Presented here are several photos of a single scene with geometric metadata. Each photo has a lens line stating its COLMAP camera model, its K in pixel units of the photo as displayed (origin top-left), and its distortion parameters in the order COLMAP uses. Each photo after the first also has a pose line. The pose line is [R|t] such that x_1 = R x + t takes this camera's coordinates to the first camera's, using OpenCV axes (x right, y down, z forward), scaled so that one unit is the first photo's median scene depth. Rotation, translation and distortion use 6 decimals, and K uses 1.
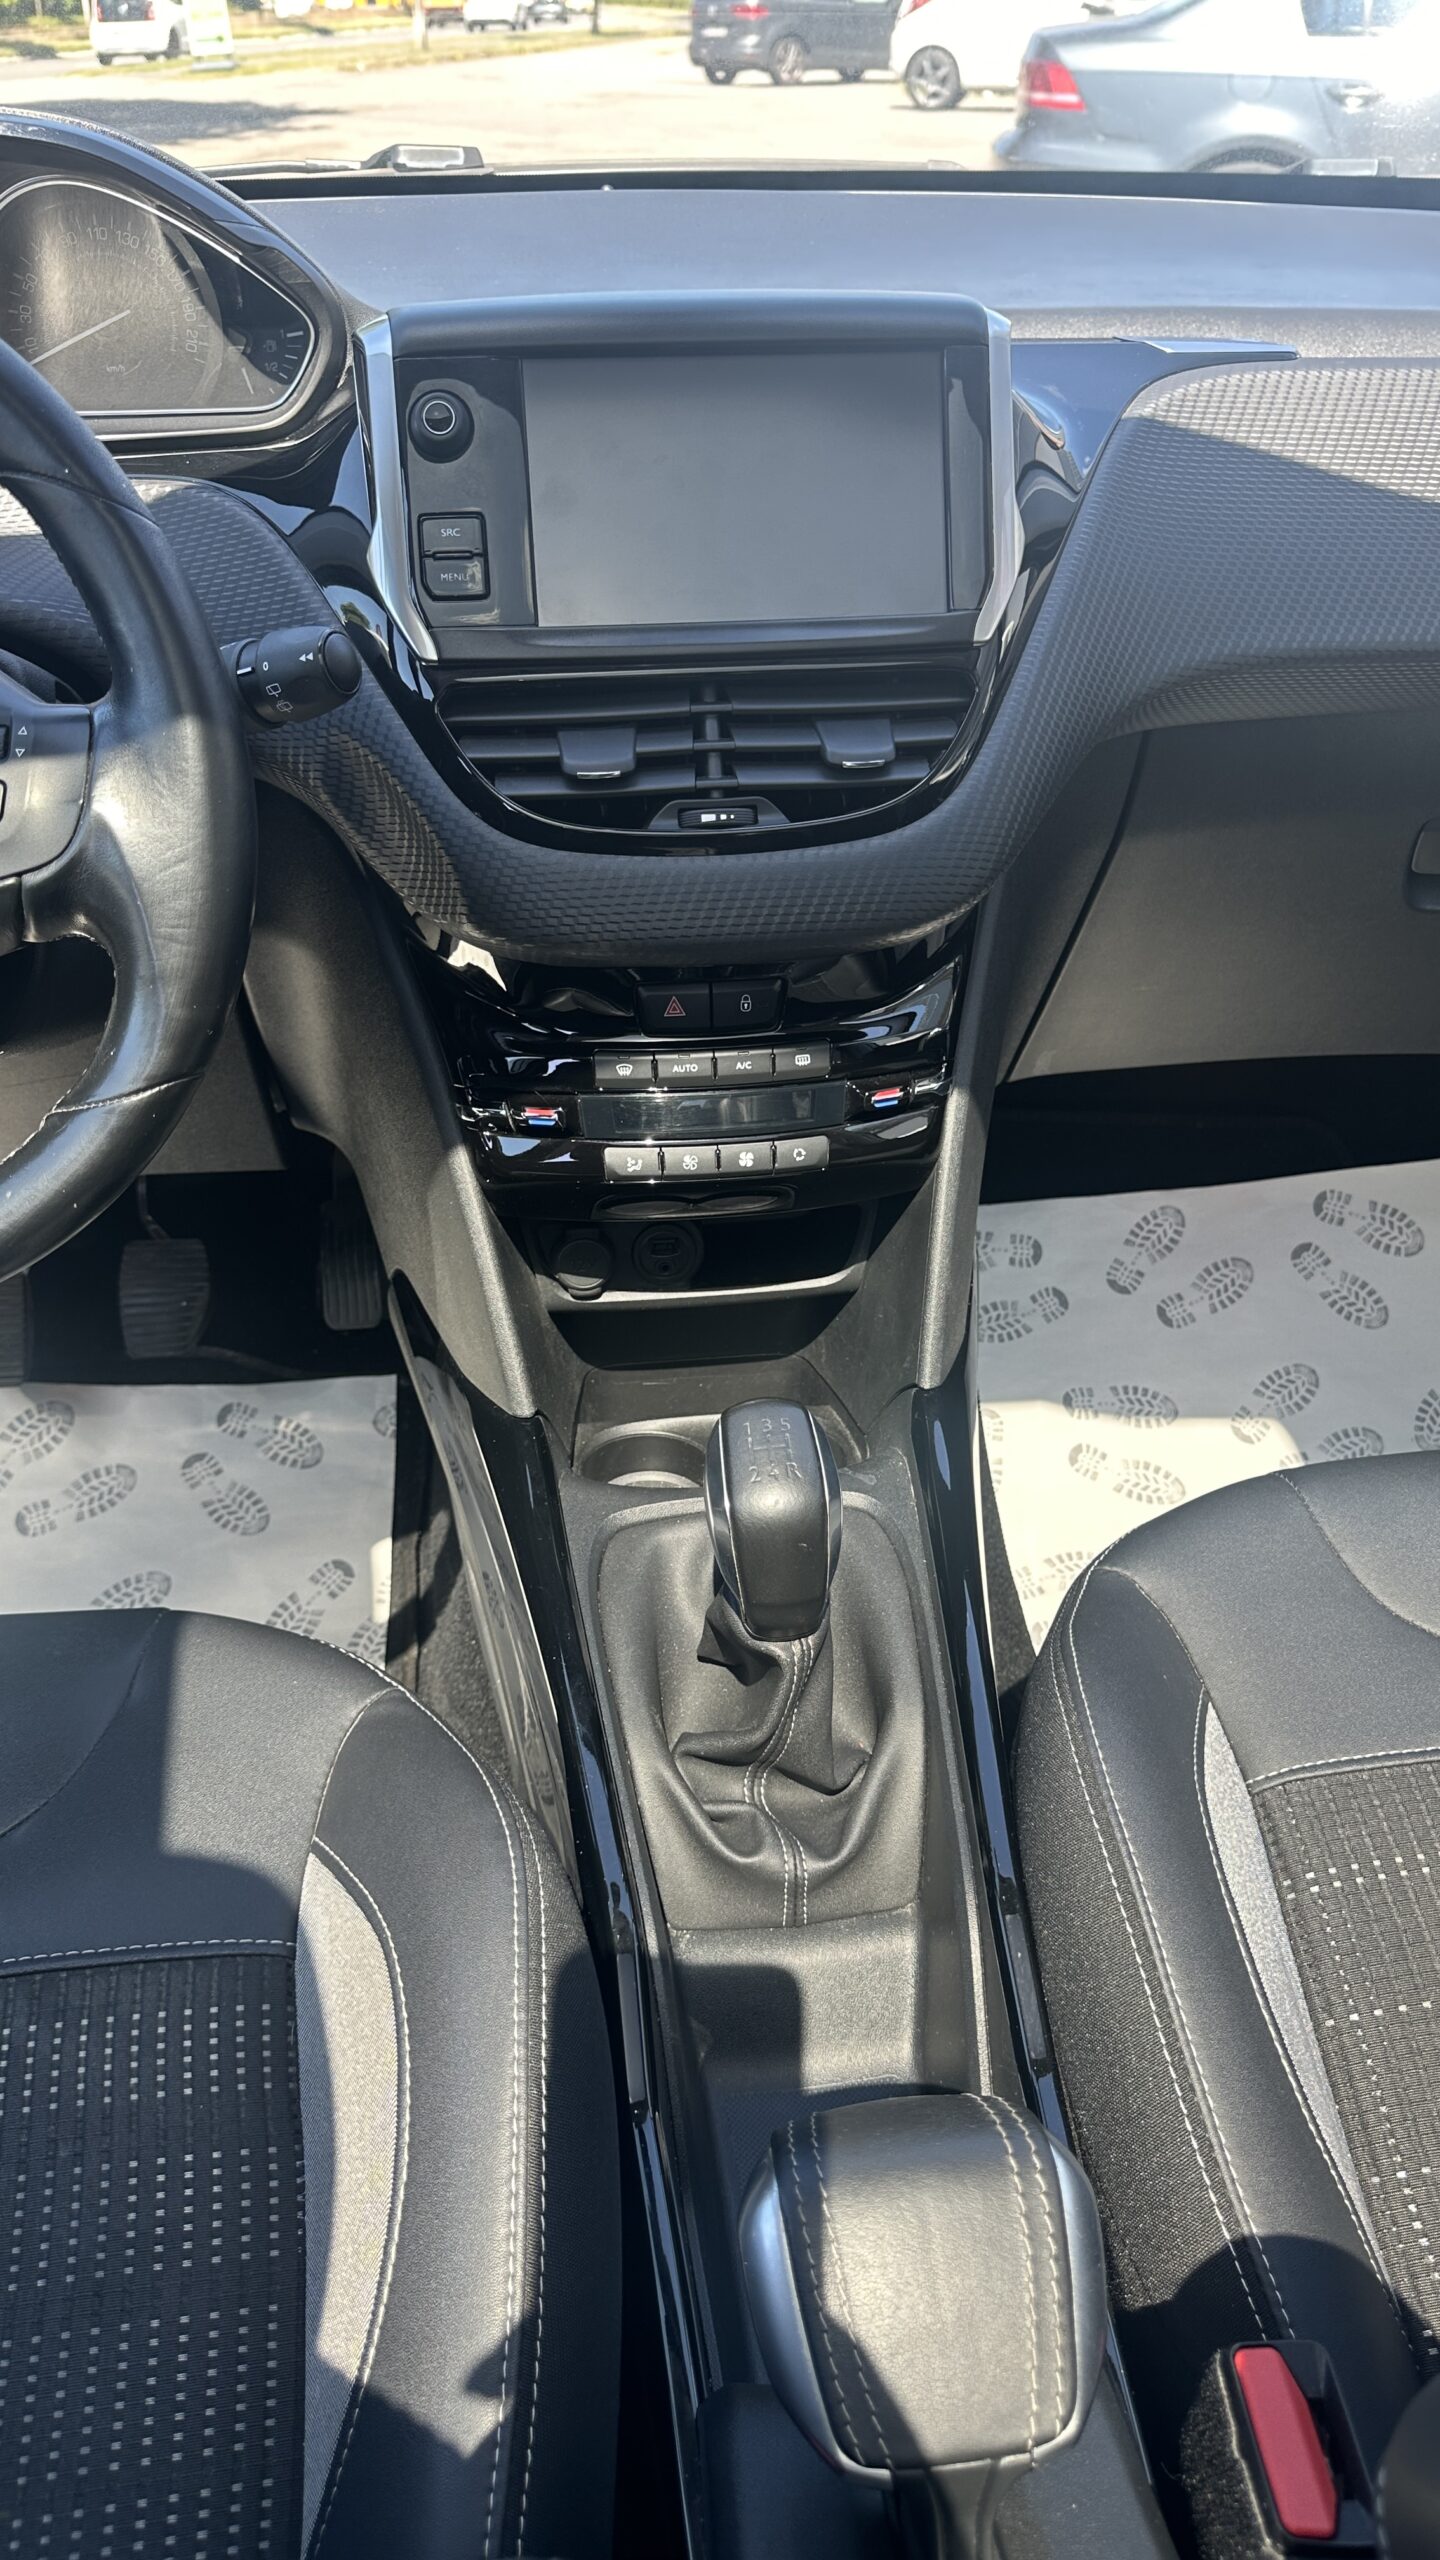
lens RADIAL K [[1822.9, 0, 723.6], [0, 1822.9, 1278.5], [0, 0, 1]] dist [0.146571, -0.304508]
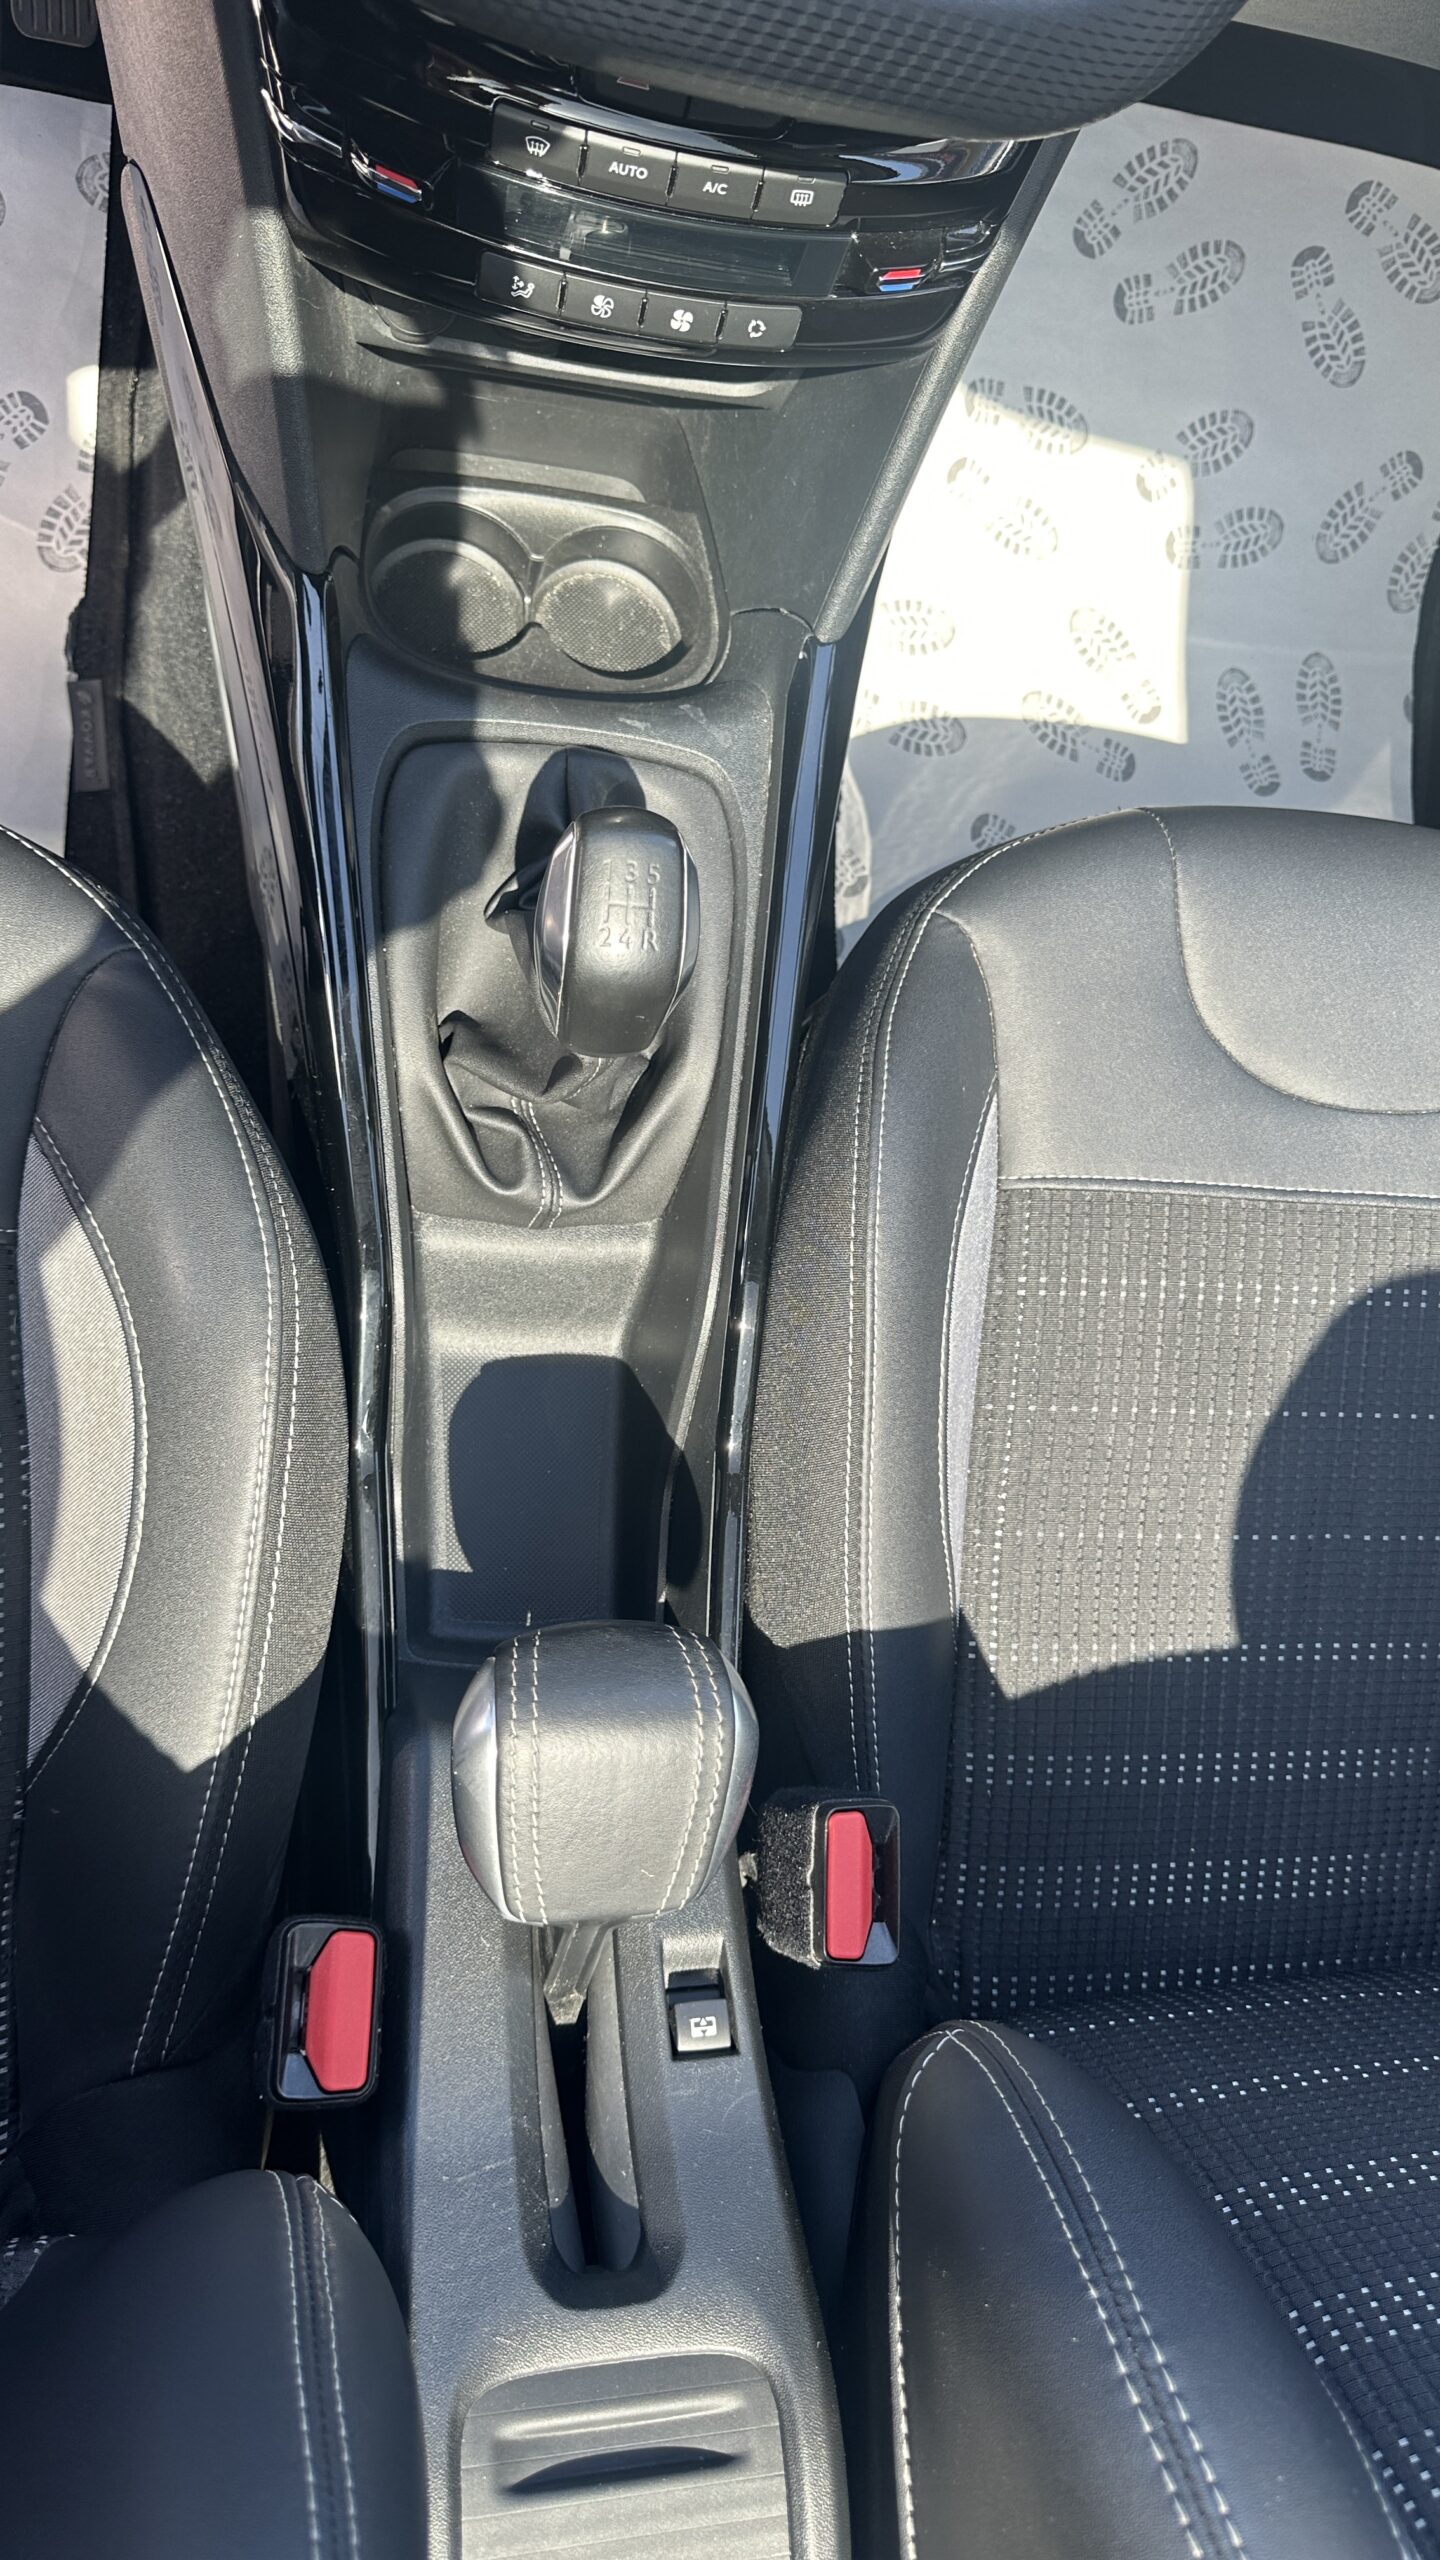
lens RADIAL K [[1815.3, 0, 759.6], [0, 1815.3, 1291.0], [0, 0, 1]] dist [0.085637, -0.115736]
pose [[0.955190, 0.147969, 0.256353, -0.085457], [-0.286070, 0.683871, 0.671182, -0.294948], [-0.075998, -0.714441, 0.695556, 0.243258]]
